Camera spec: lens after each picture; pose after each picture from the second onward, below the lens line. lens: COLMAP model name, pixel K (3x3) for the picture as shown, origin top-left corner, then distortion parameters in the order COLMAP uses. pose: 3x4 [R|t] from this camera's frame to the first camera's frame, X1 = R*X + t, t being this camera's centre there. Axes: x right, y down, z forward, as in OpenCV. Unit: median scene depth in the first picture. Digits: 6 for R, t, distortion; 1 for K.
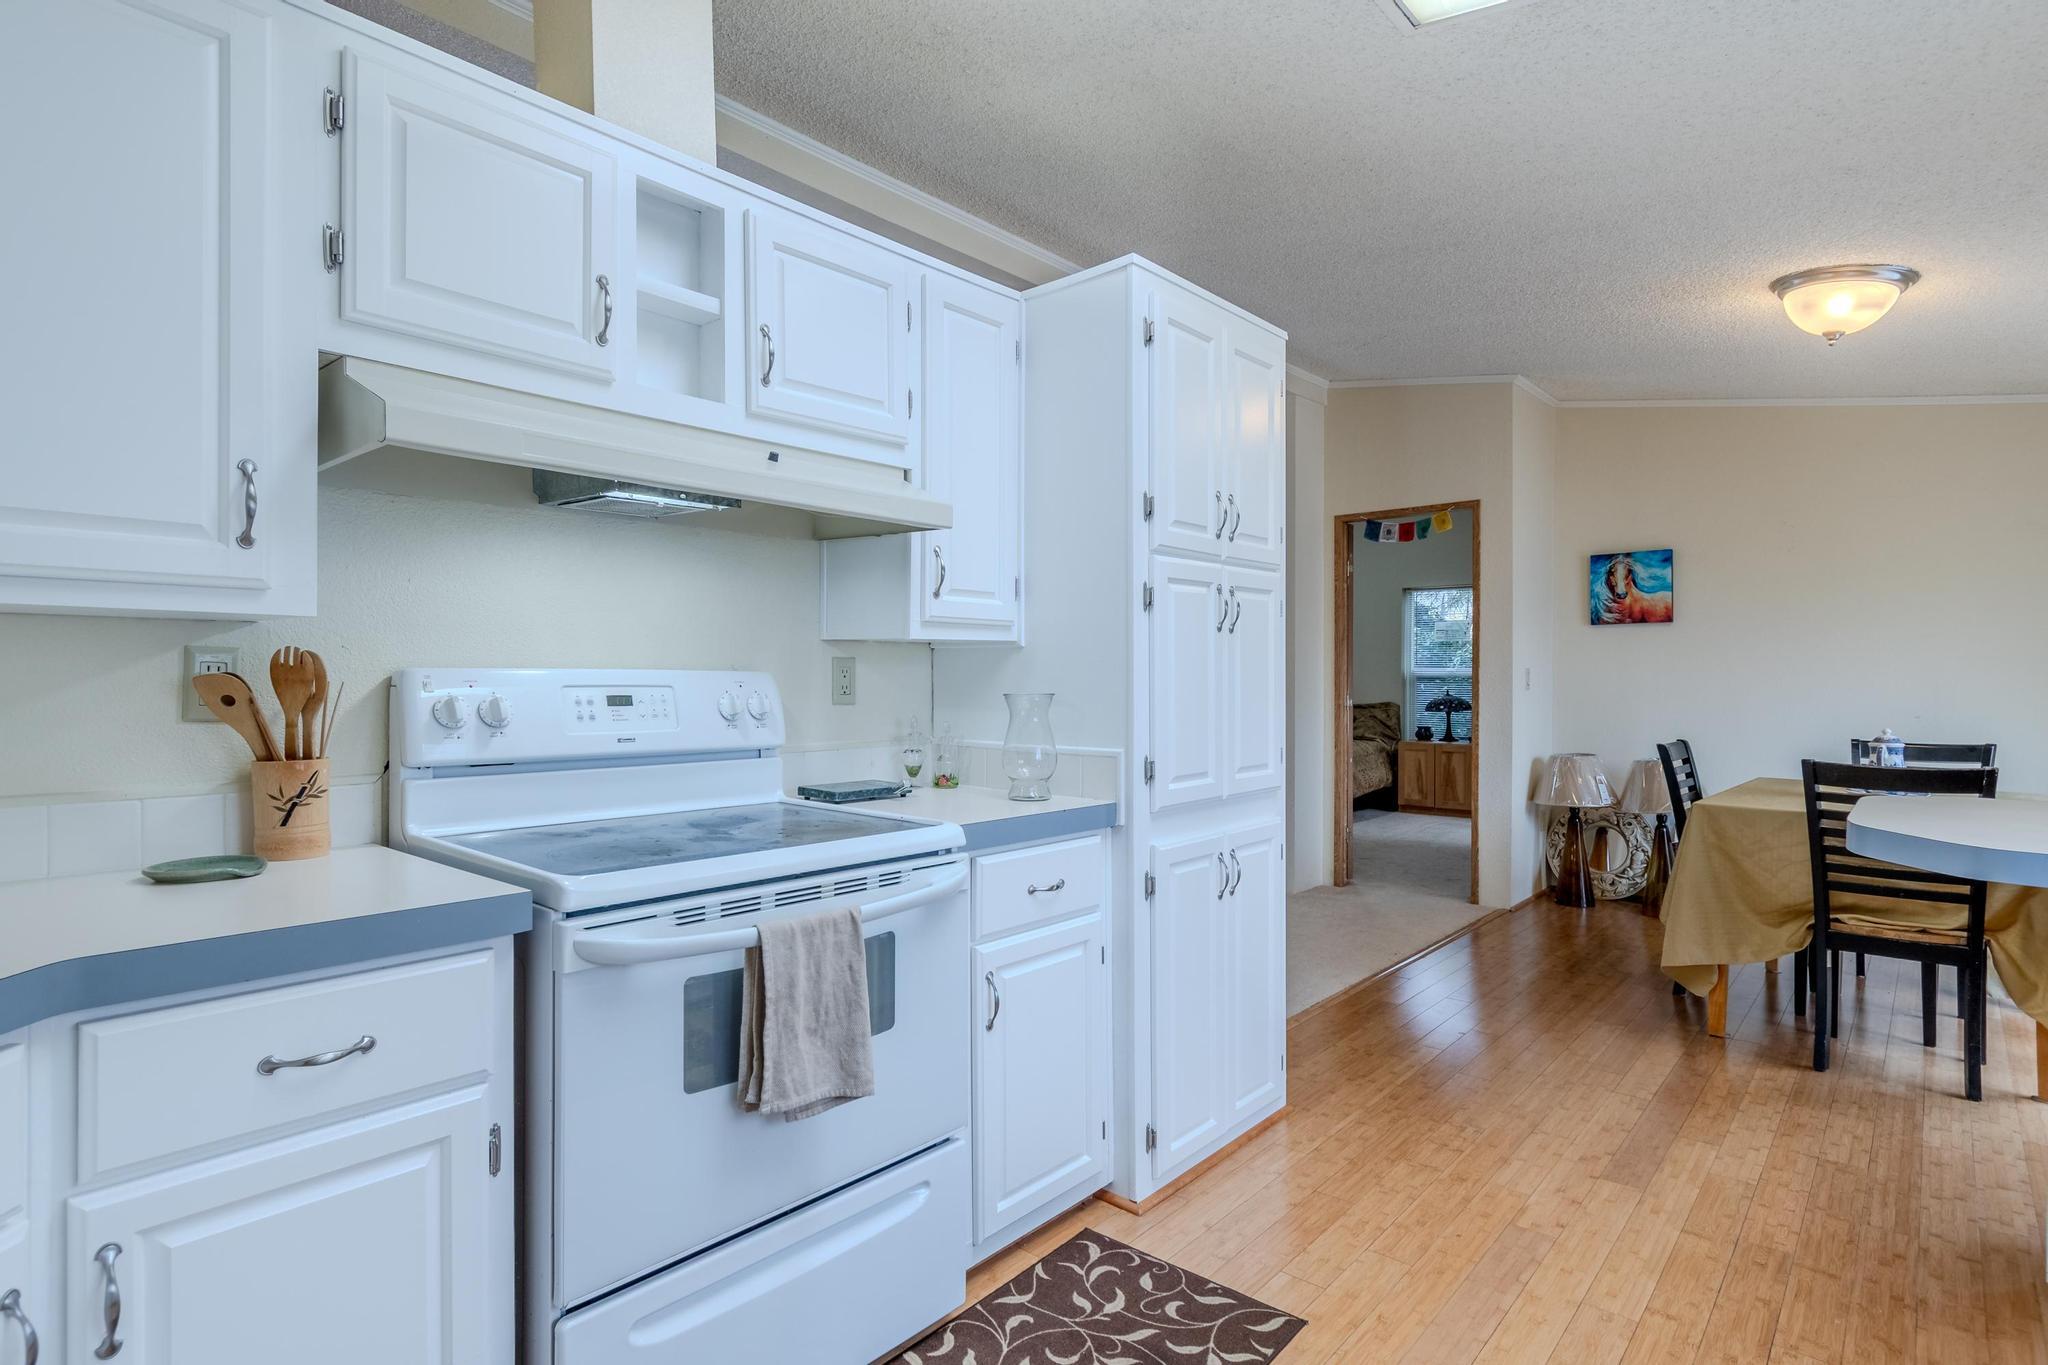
lens RADIAL K [[1060.2, 0, 1028.6], [0, 1060.2, 686.9], [0, 0, 1]] dist [0.003600, -0.000784]
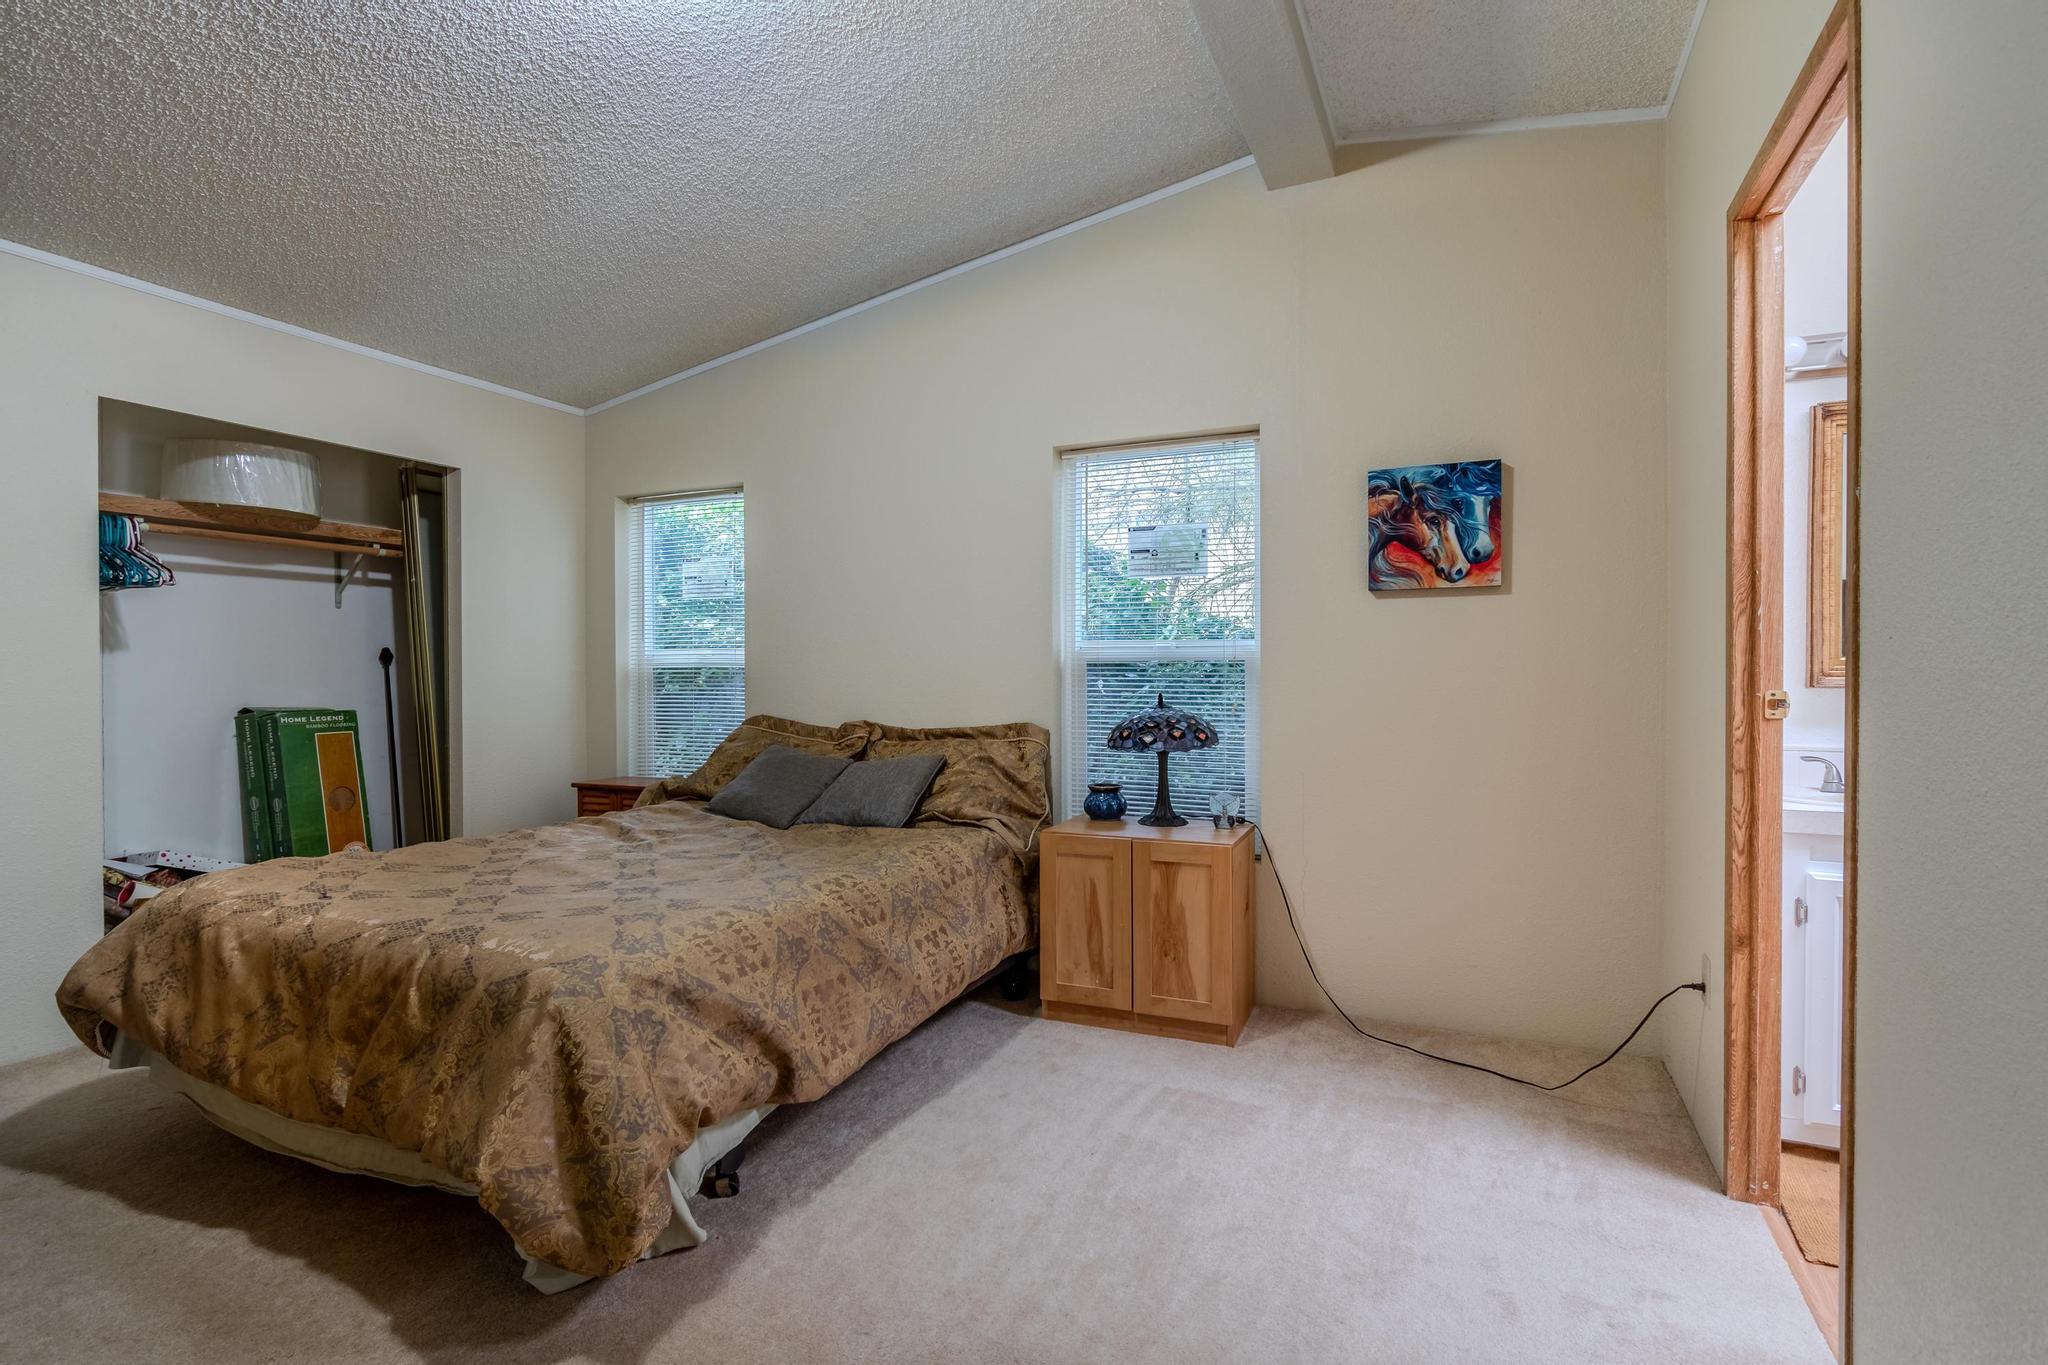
lens RADIAL K [[998.2, 0, 1015.7], [0, 998.2, 678.5], [0, 0, 1]] dist [-0.000836, -0.001463]
pose [[0.965666, -0.004408, 0.259751, 0.402675], [0.005848, 0.999972, -0.004772, -0.002162], [-0.259722, 0.006128, 0.965664, 1.070052]]
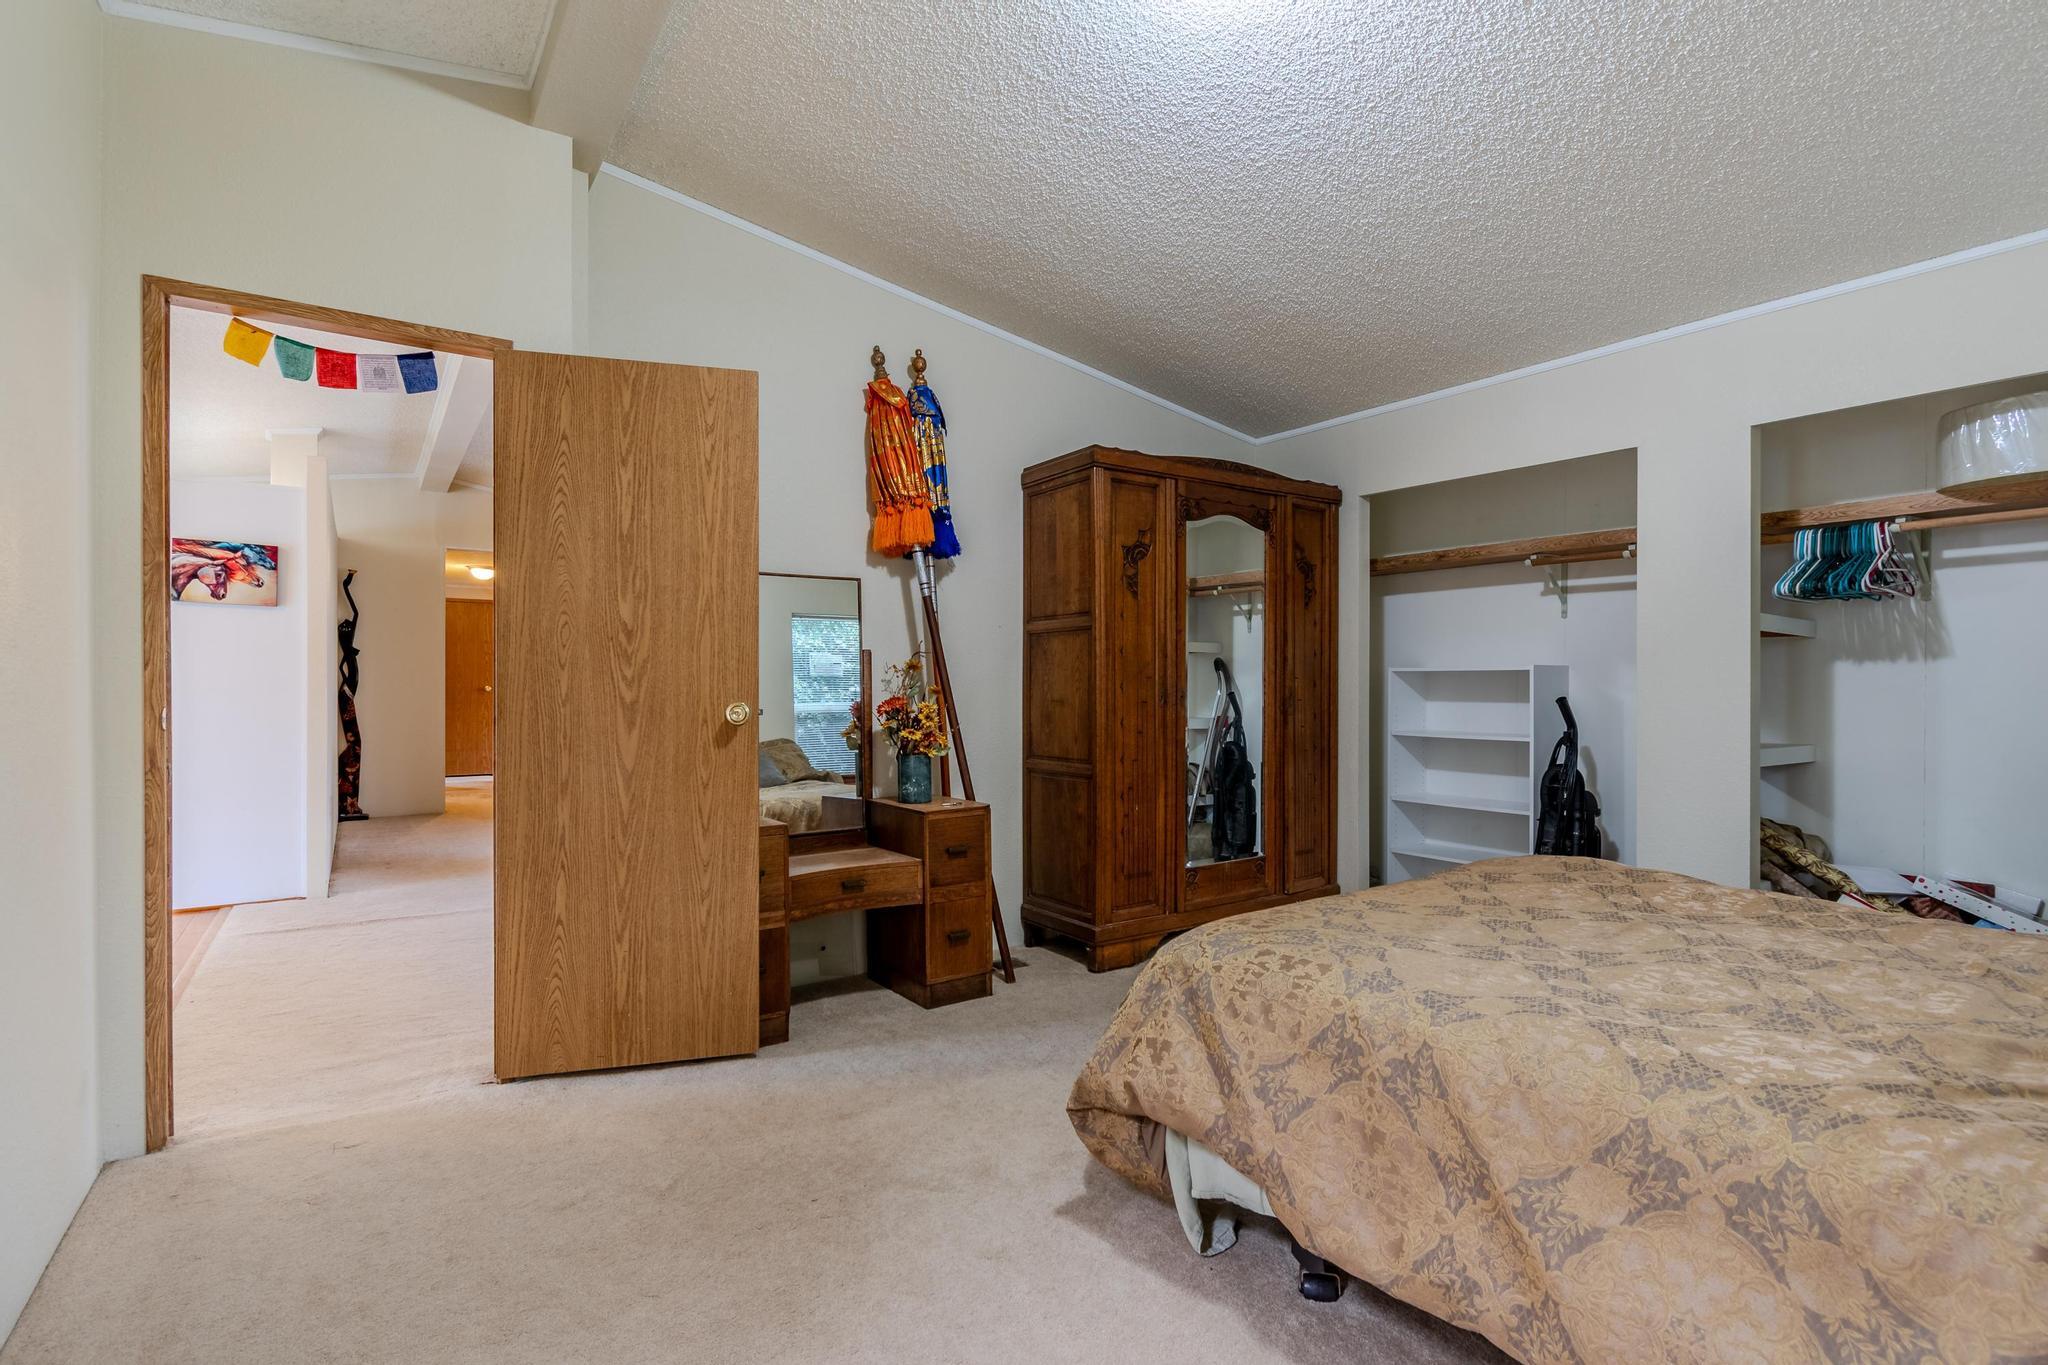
lens RADIAL K [[998.2, 0, 1033.7], [0, 998.2, 689.7], [0, 0, 1]] dist [-0.000836, -0.001463]
pose [[-0.275048, 0.006144, -0.961411, 0.701170], [-0.012308, 0.999875, 0.009911, -0.005952], [0.961352, 0.014559, -0.274938, 1.432282]]
